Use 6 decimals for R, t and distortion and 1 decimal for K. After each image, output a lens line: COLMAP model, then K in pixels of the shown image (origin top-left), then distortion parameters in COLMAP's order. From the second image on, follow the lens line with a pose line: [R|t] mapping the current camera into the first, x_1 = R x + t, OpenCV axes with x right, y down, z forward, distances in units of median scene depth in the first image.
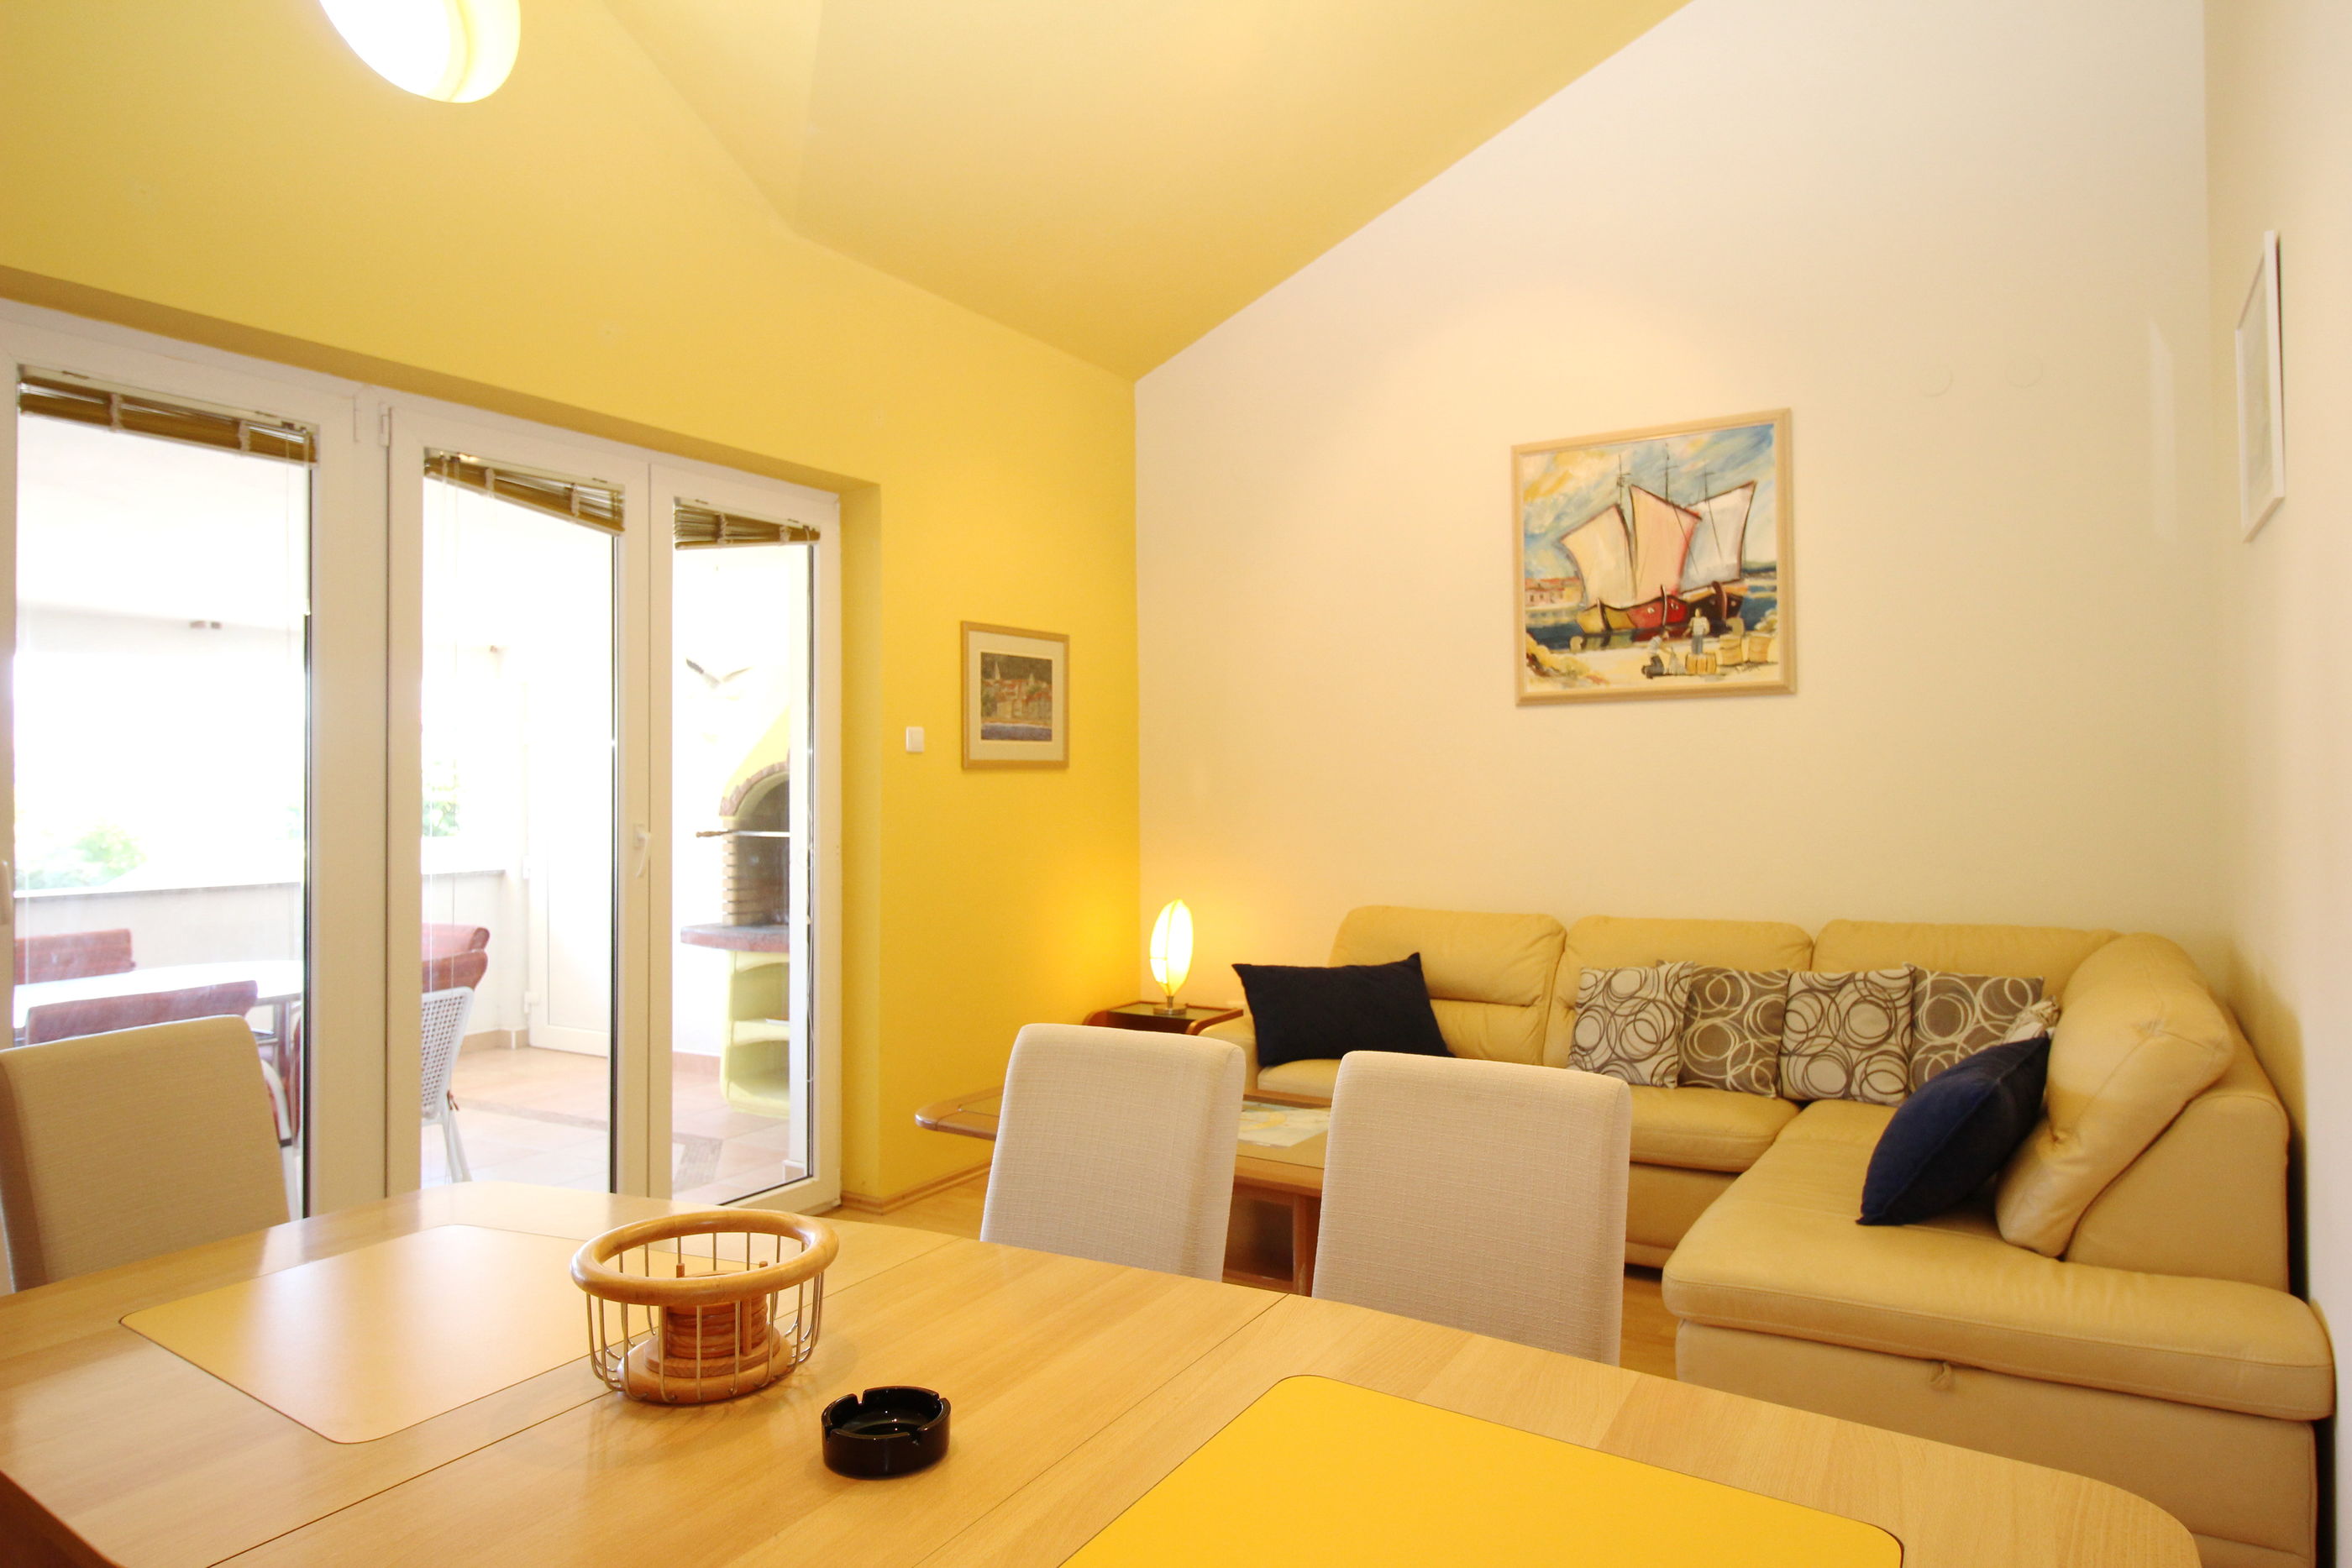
lens RADIAL K [[1523.0, 0, 1200.3], [0, 1523.0, 763.7], [0, 0, 1]] dist [0.019308, -0.006116]
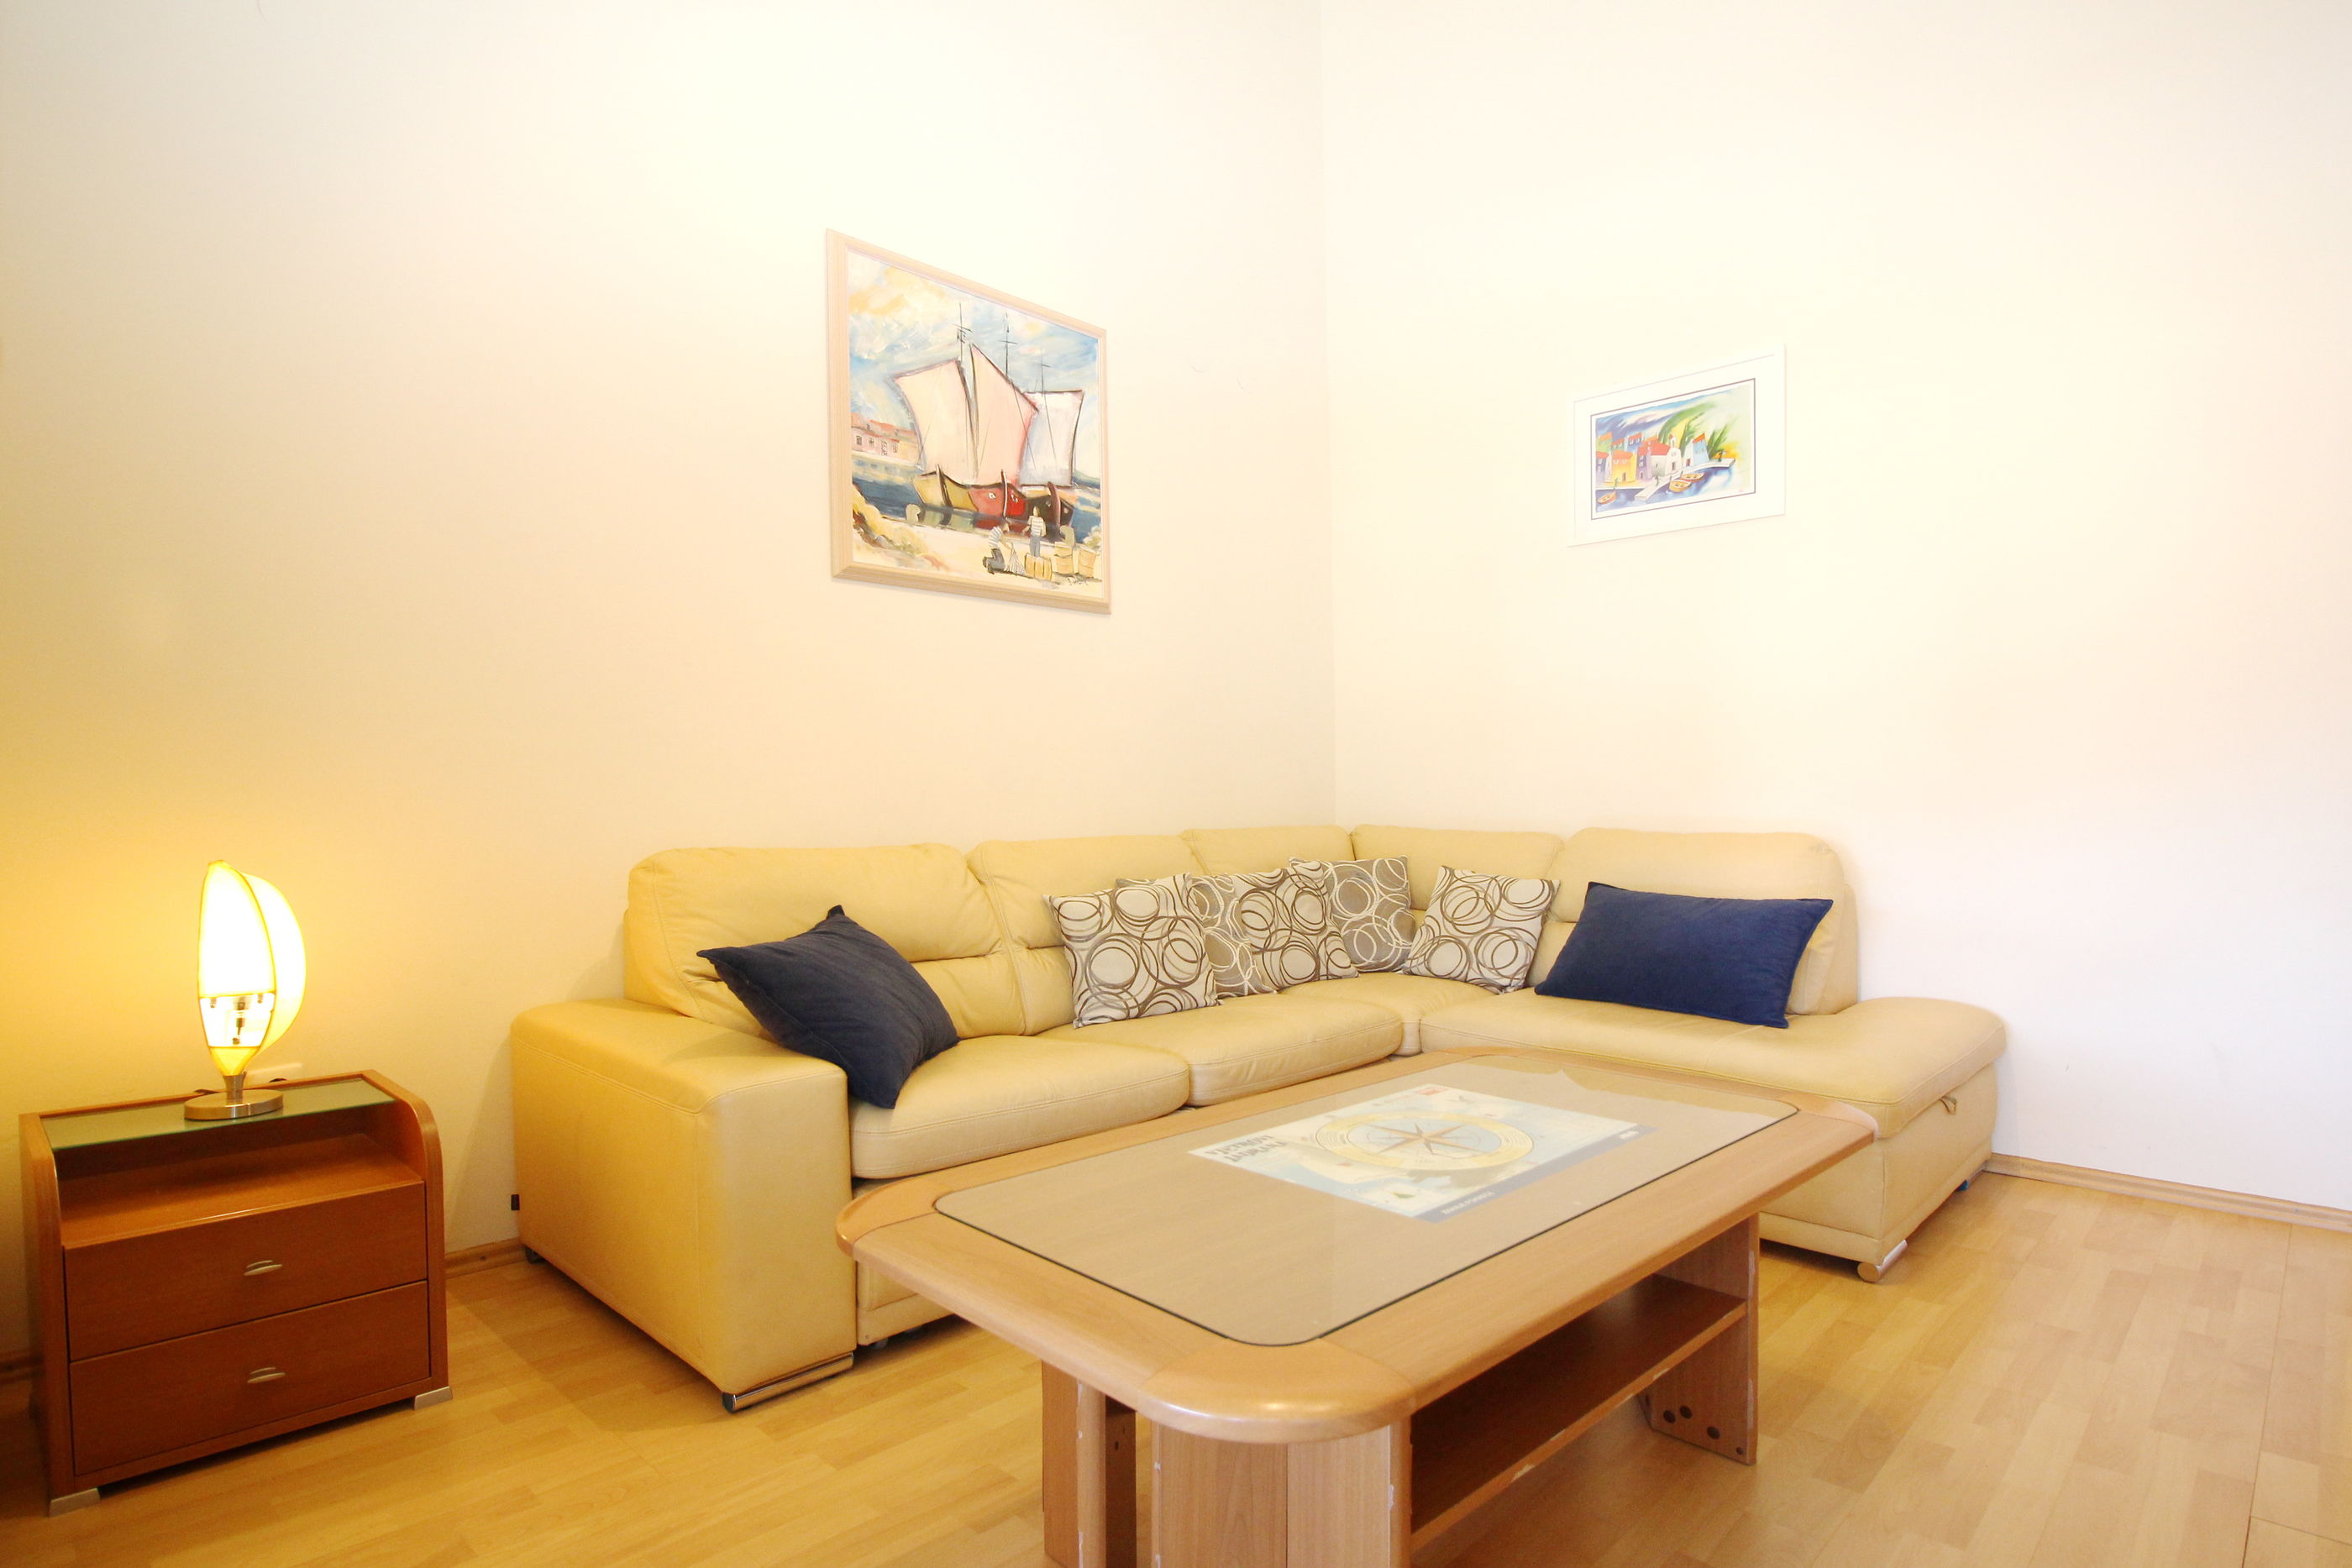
lens RADIAL K [[1151.1, 0, 1194.7], [0, 1151.1, 819.7], [0, 0, 1]] dist [0.001747, -0.006795]
pose [[0.222781, 0.003072, 0.974864, -0.329620], [-0.005484, 0.999983, -0.001898, 0.088124], [-0.974853, -0.004924, 0.222794, 0.749116]]
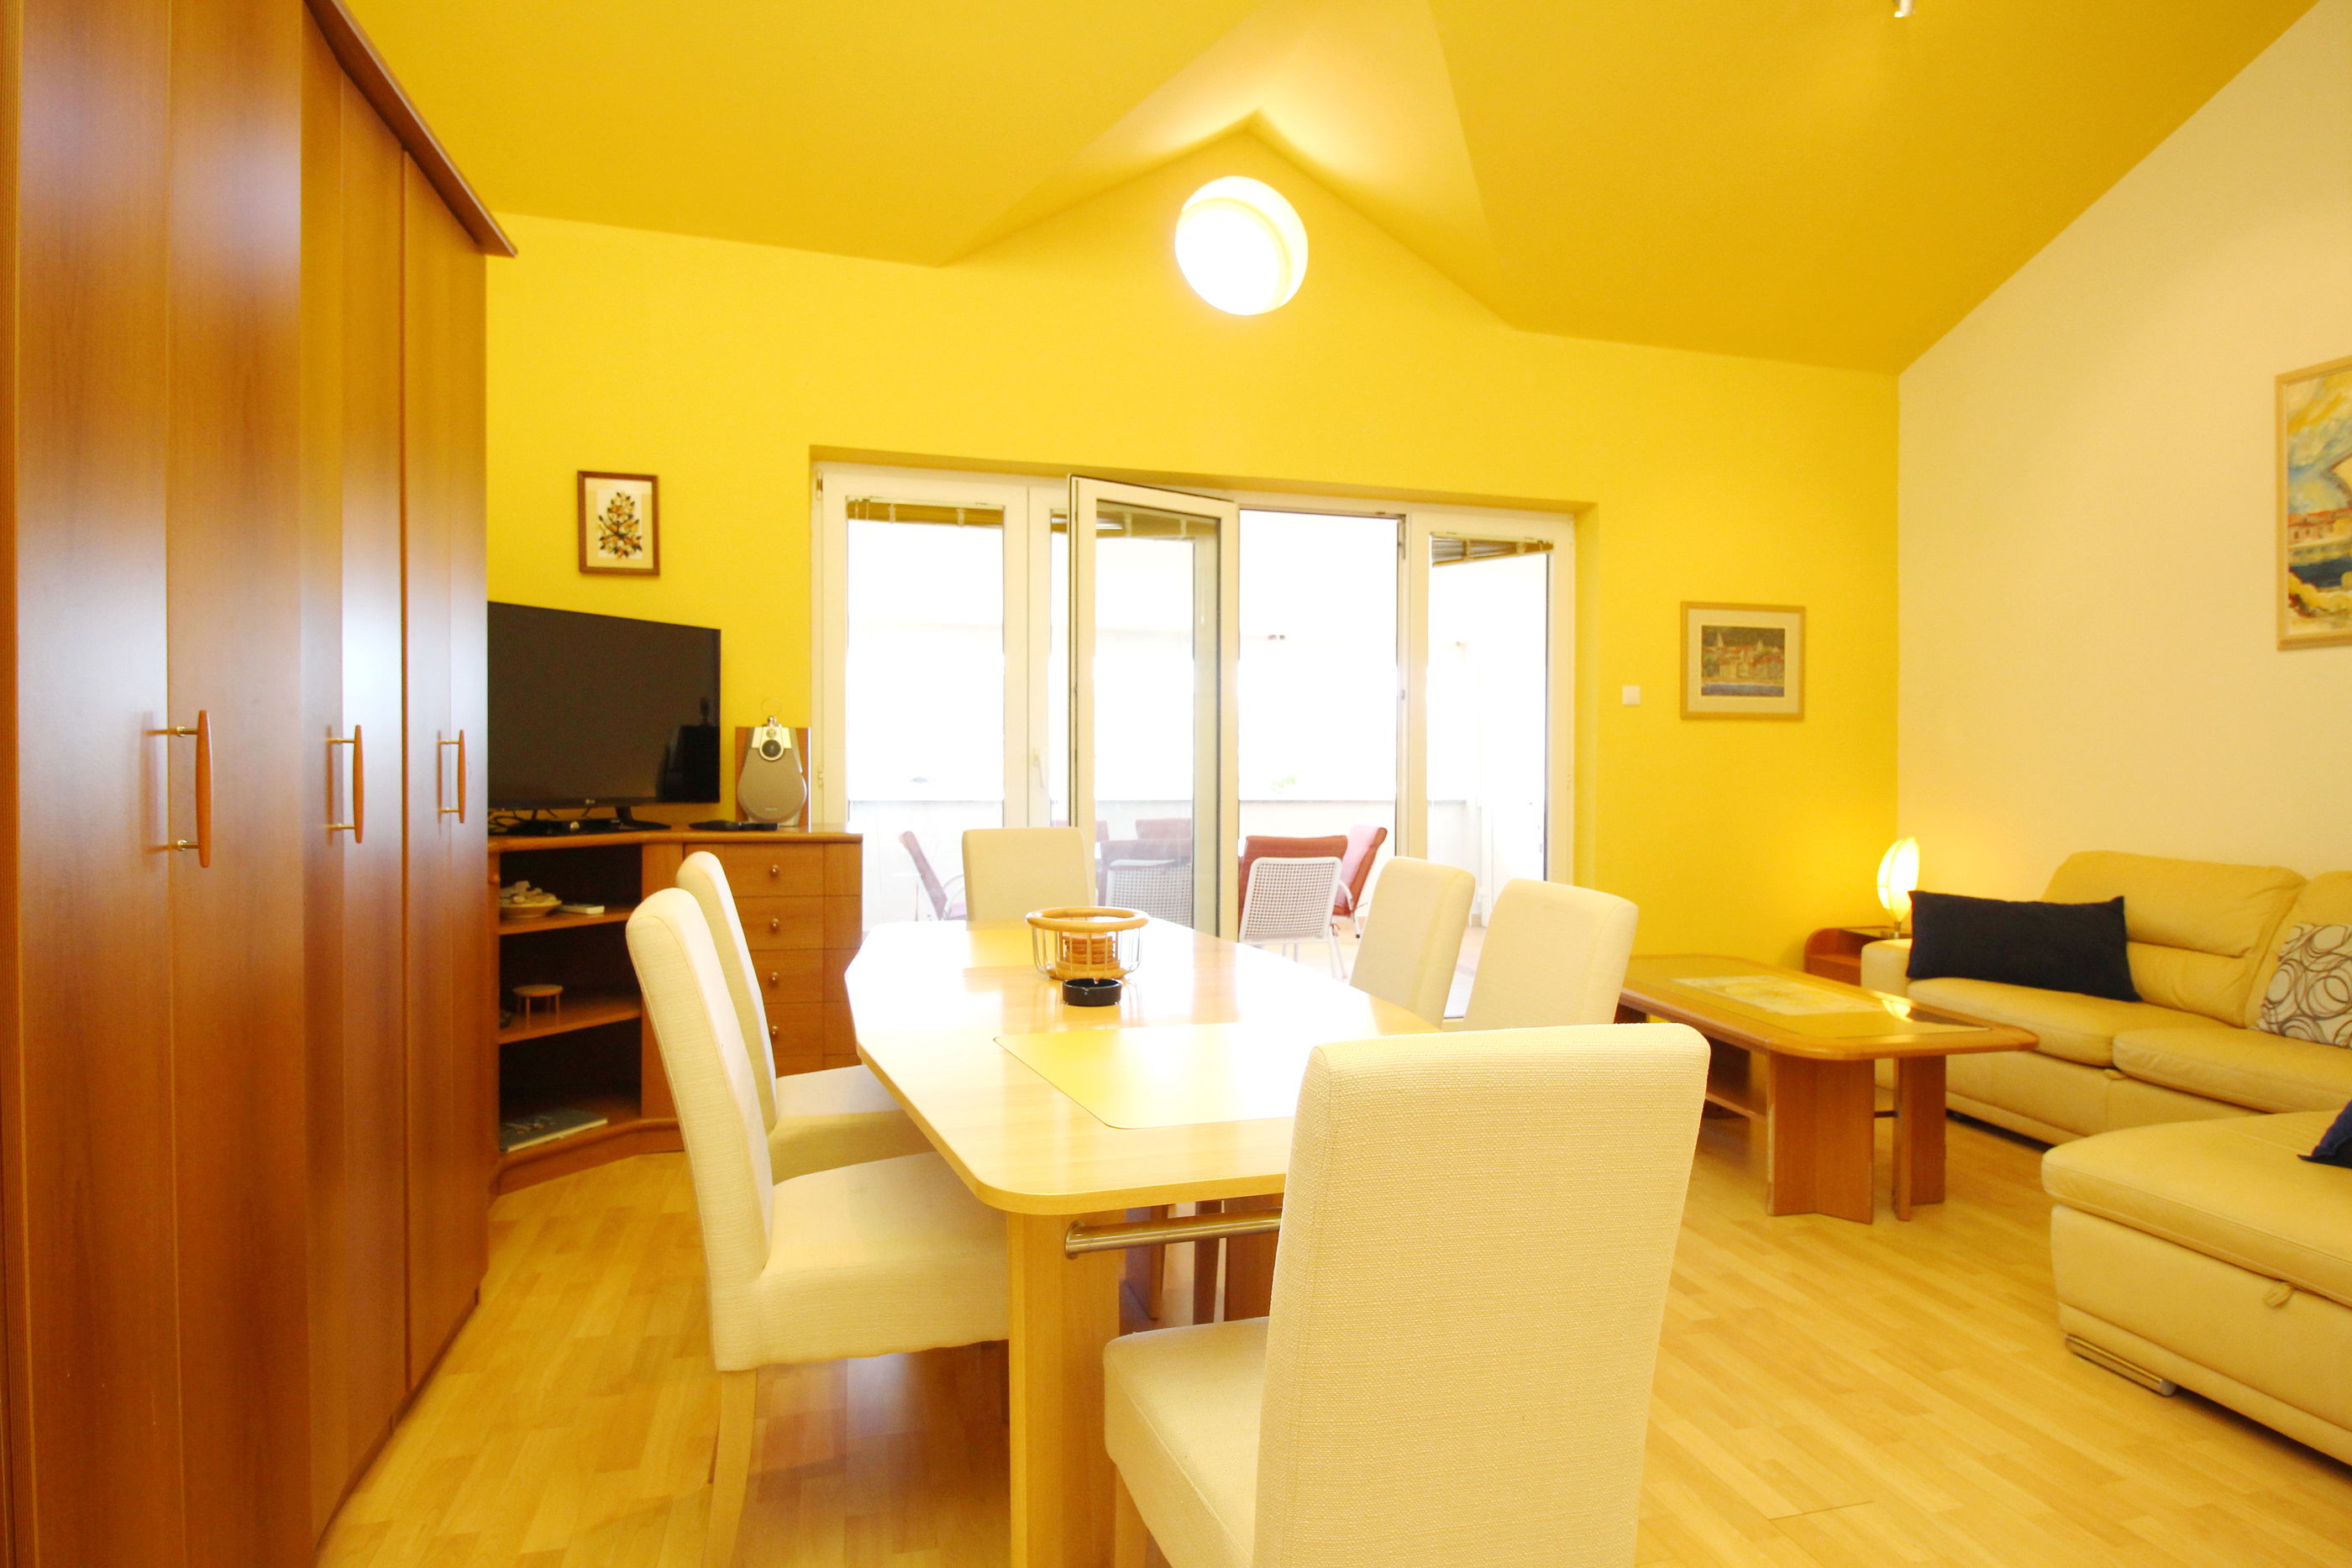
lens RADIAL K [[1265.4, 0, 1170.5], [0, 1265.4, 757.5], [0, 0, 1]] dist [-0.001856, -0.003566]
pose [[0.717524, 0.015122, -0.696370, 0.279541], [-0.004620, 0.999846, 0.016951, 0.020405], [0.696519, -0.008945, 0.717483, -0.048525]]
